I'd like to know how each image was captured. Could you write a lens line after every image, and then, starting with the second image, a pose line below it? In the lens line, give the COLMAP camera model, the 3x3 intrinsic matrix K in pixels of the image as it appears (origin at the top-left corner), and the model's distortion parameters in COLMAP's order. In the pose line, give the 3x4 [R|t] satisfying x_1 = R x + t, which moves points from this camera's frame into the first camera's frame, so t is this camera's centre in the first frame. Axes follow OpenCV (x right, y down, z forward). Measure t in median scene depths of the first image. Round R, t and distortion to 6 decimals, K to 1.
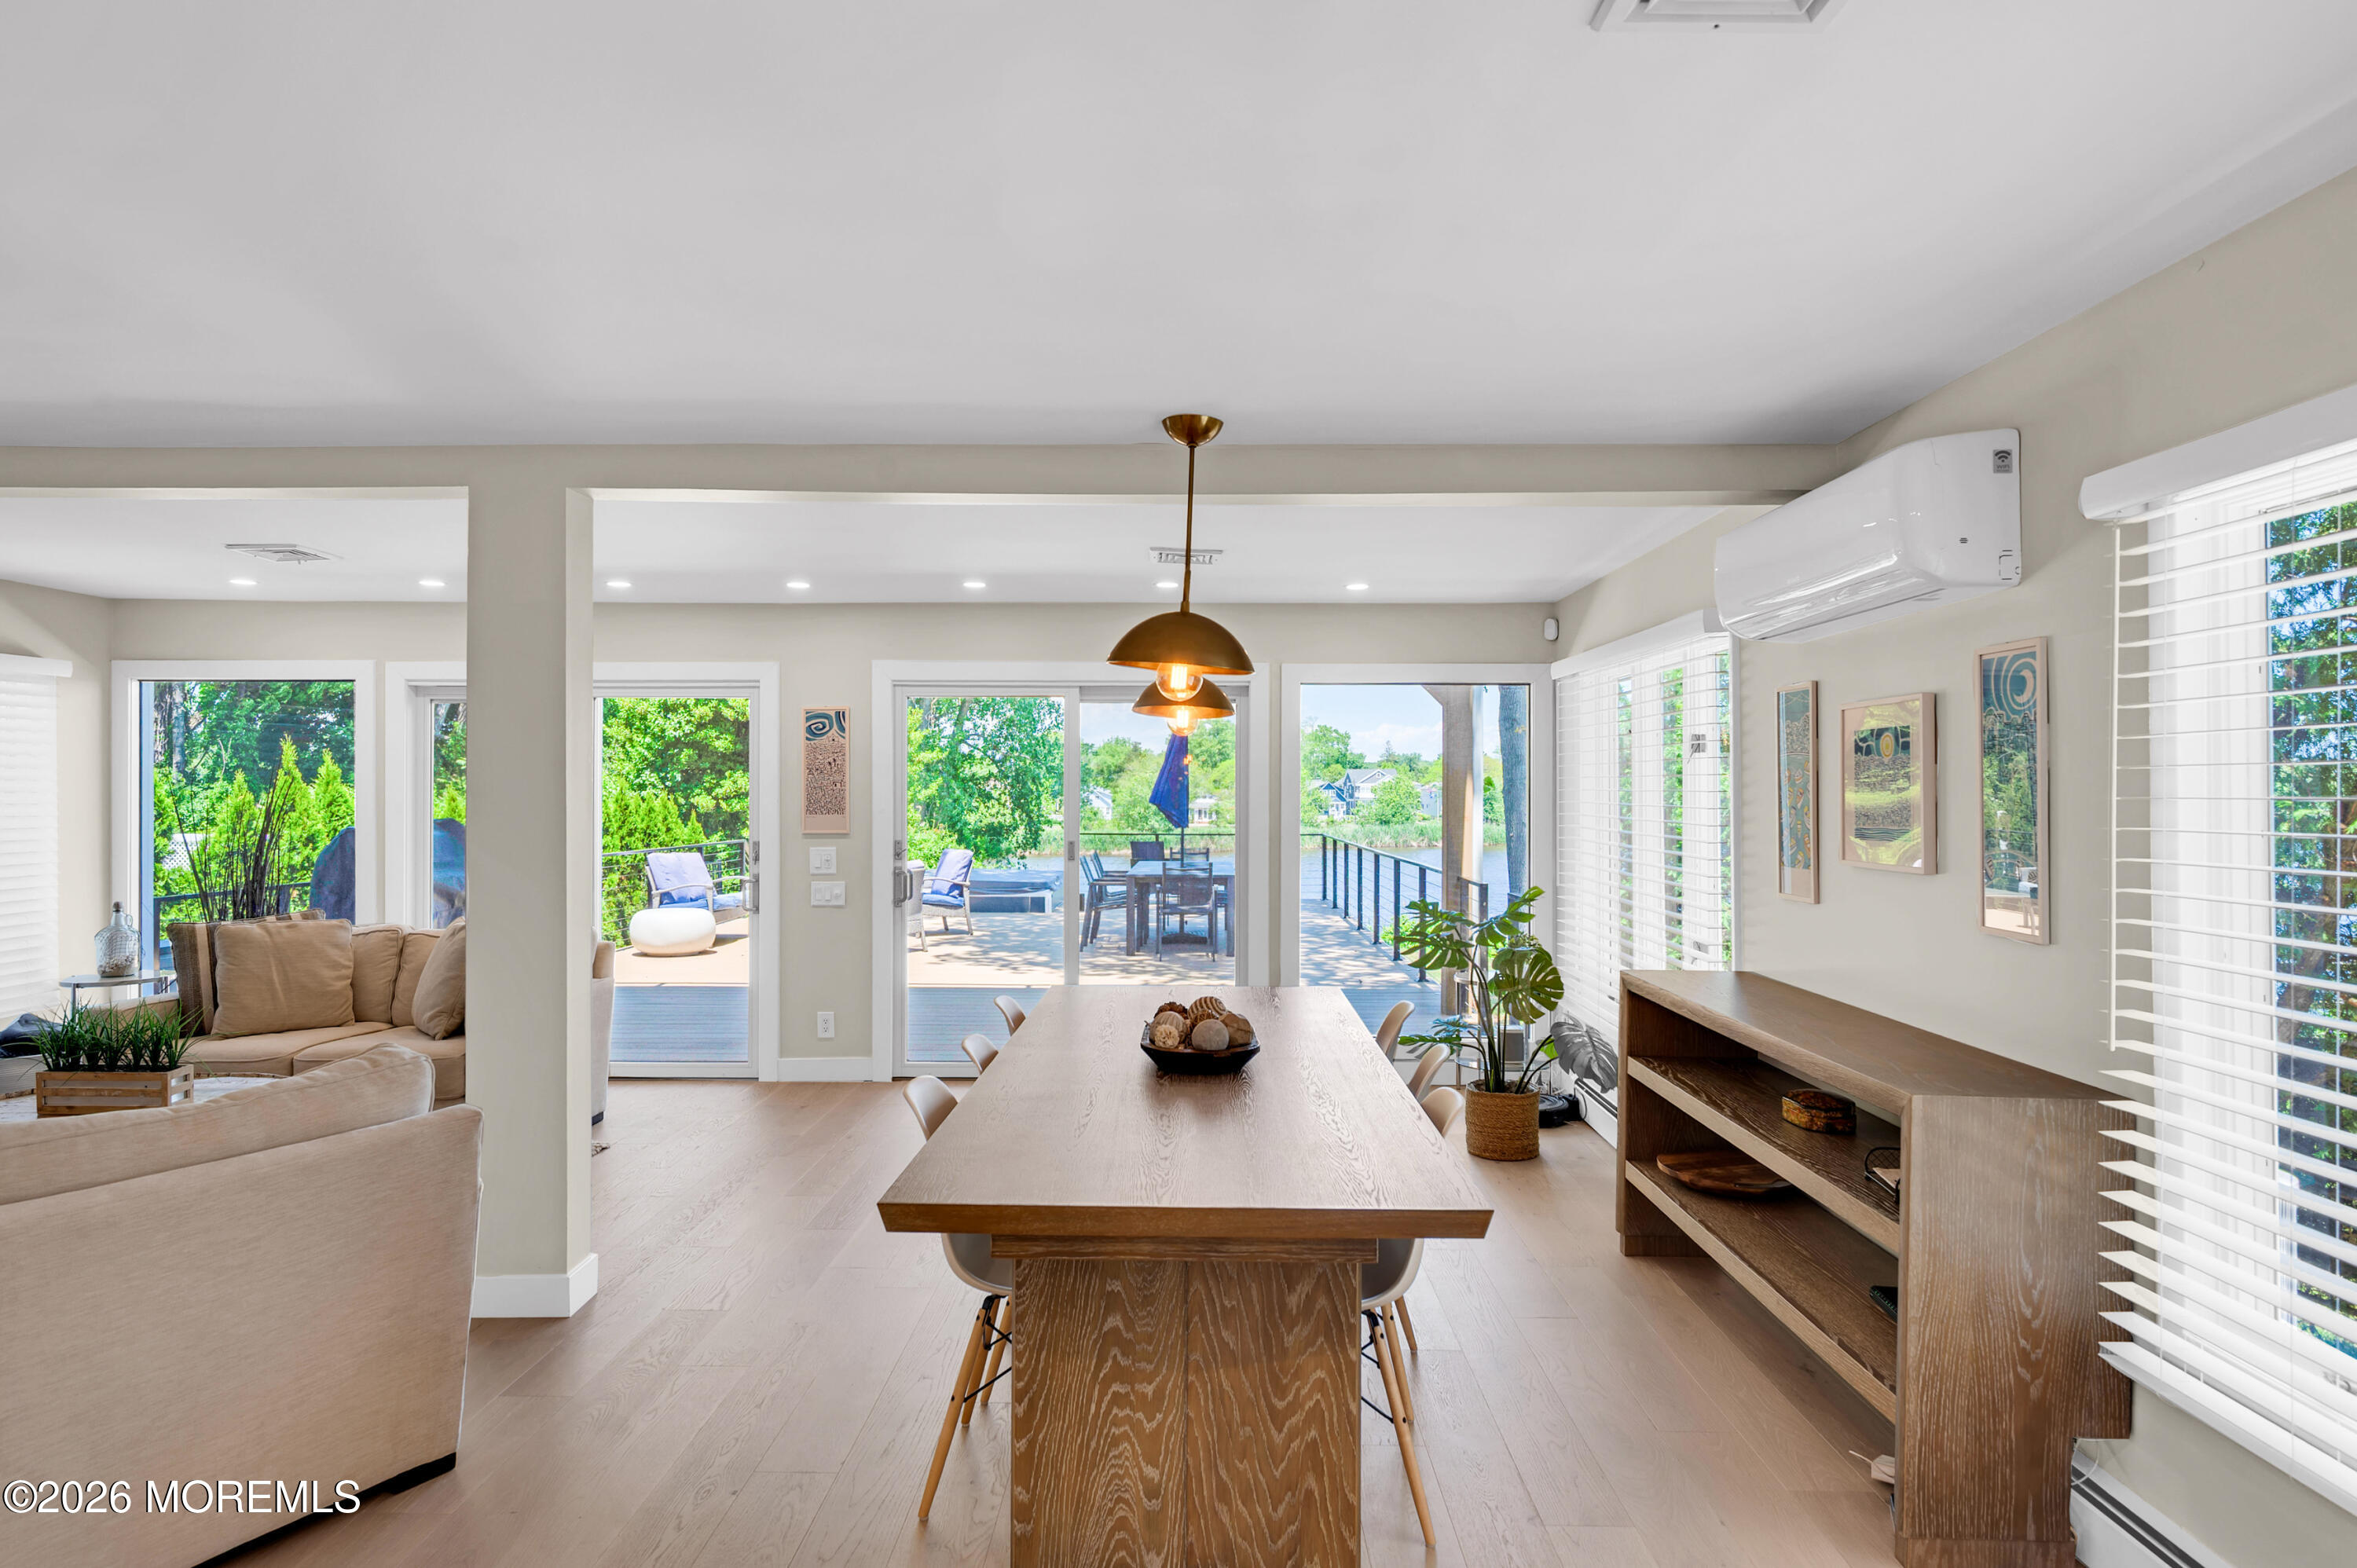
lens RADIAL K [[1335.6, 0, 1180.8], [0, 1335.6, 767.7], [0, 0, 1]] dist [0.002115, -0.000409]
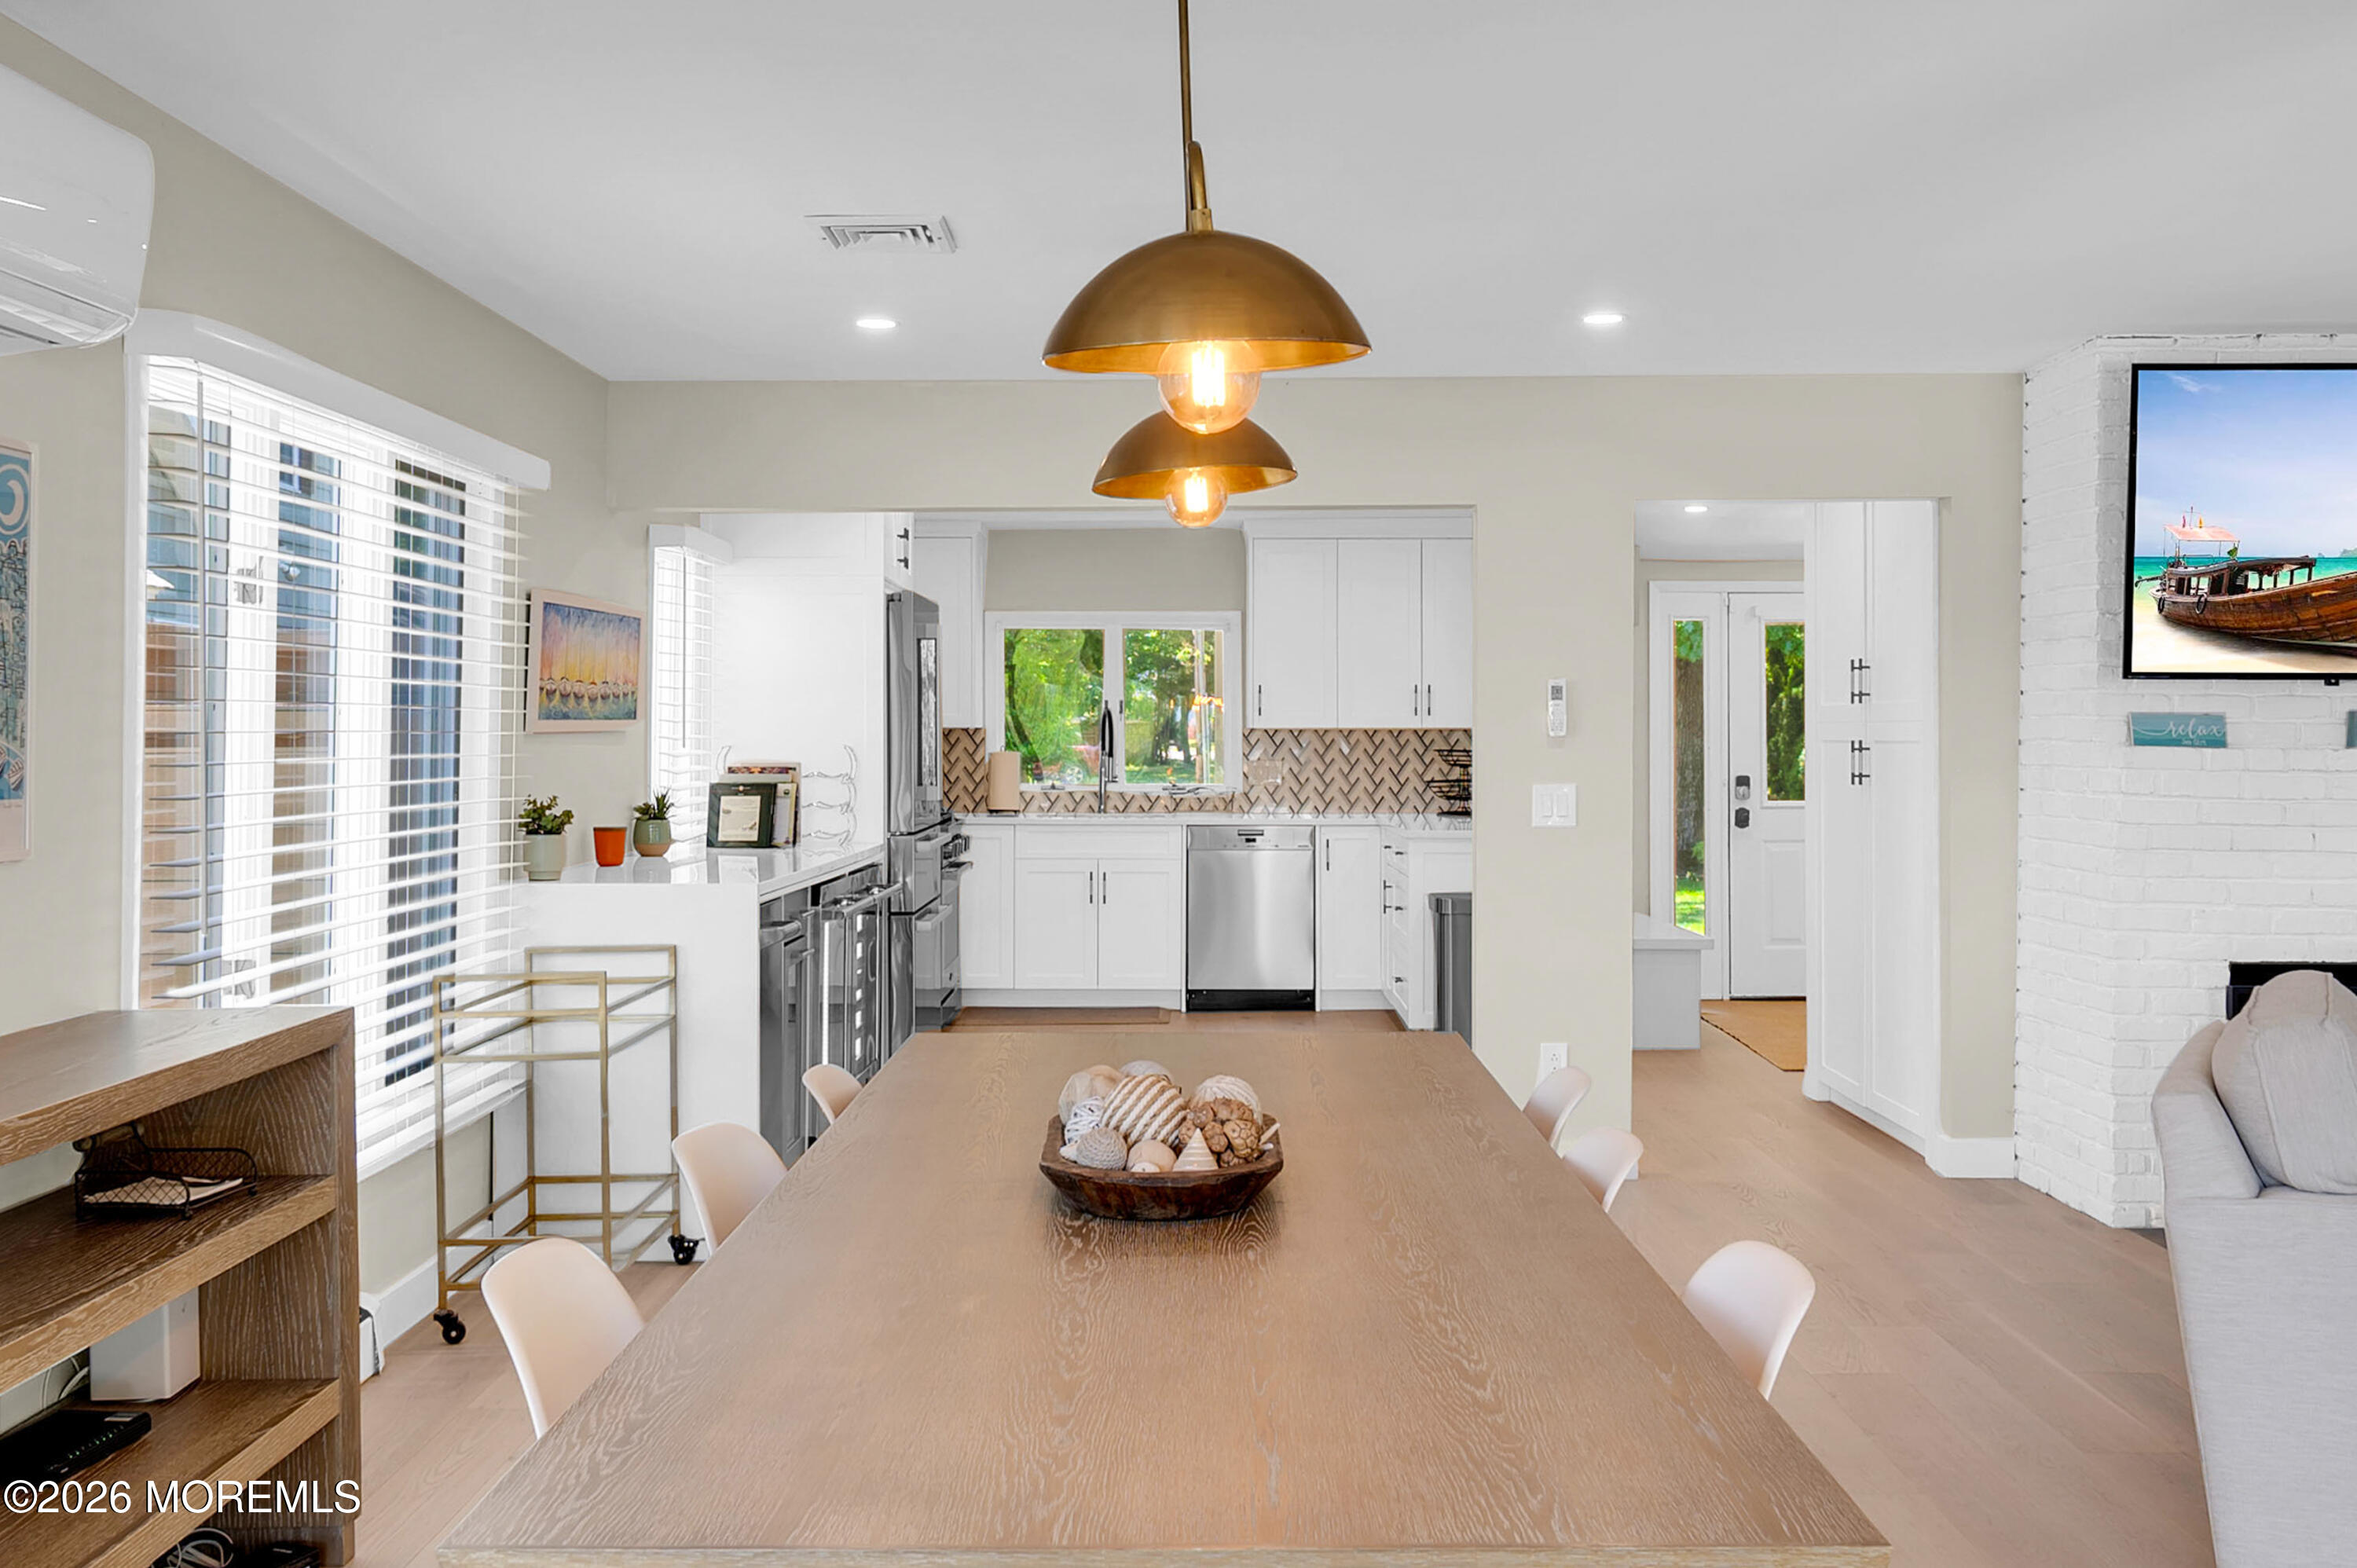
lens RADIAL K [[2201.8, 0, 1215.2], [0, 2201.8, 784.6], [0, 0, 1]] dist [0.001925, 0.001596]
pose [[-0.999355, -0.002510, -0.035827, 0.022888], [-0.002770, 0.999970, 0.007210, 0.066486], [0.035807, 0.007304, -0.999332, 1.754875]]
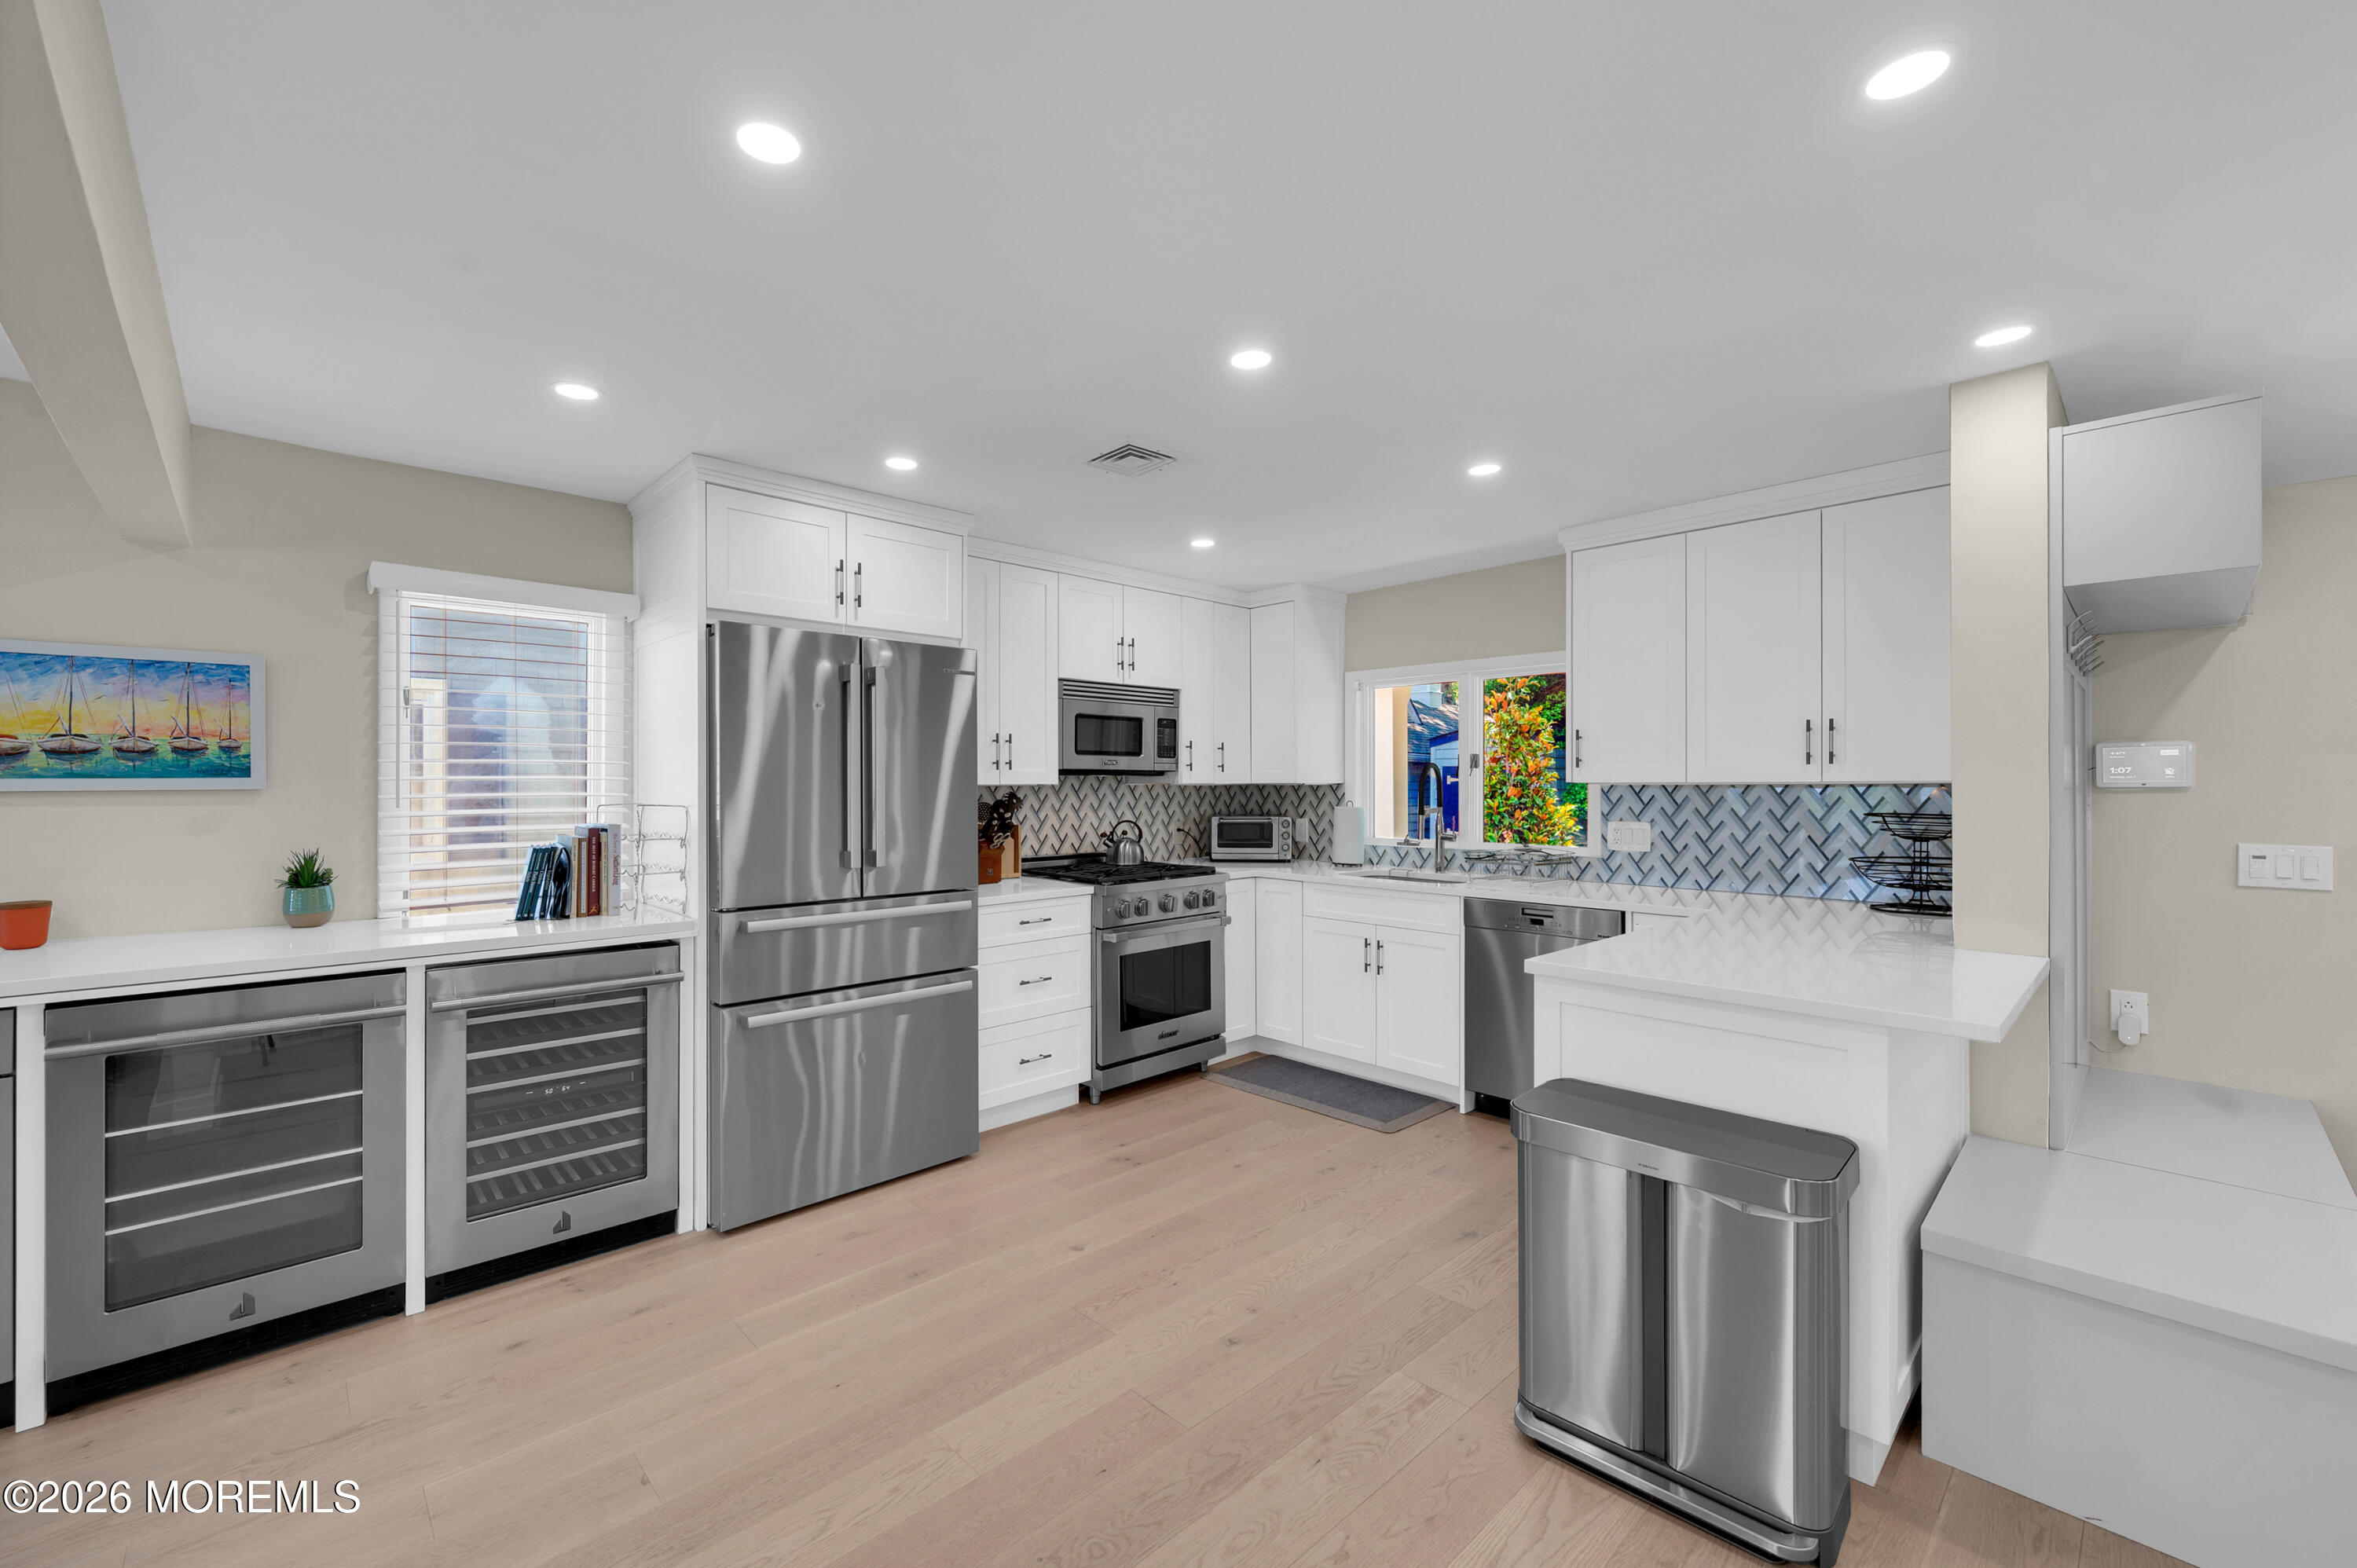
lens RADIAL K [[961.5, 0, 1121.7], [0, 961.5, 789.4], [0, 0, 1]] dist [0.000964, -0.000110]
pose [[-0.689341, -0.005969, 0.724412, -0.584626], [-0.012729, 0.999911, -0.003874, 0.027992], [-0.724325, -0.011891, -0.689356, -0.195908]]
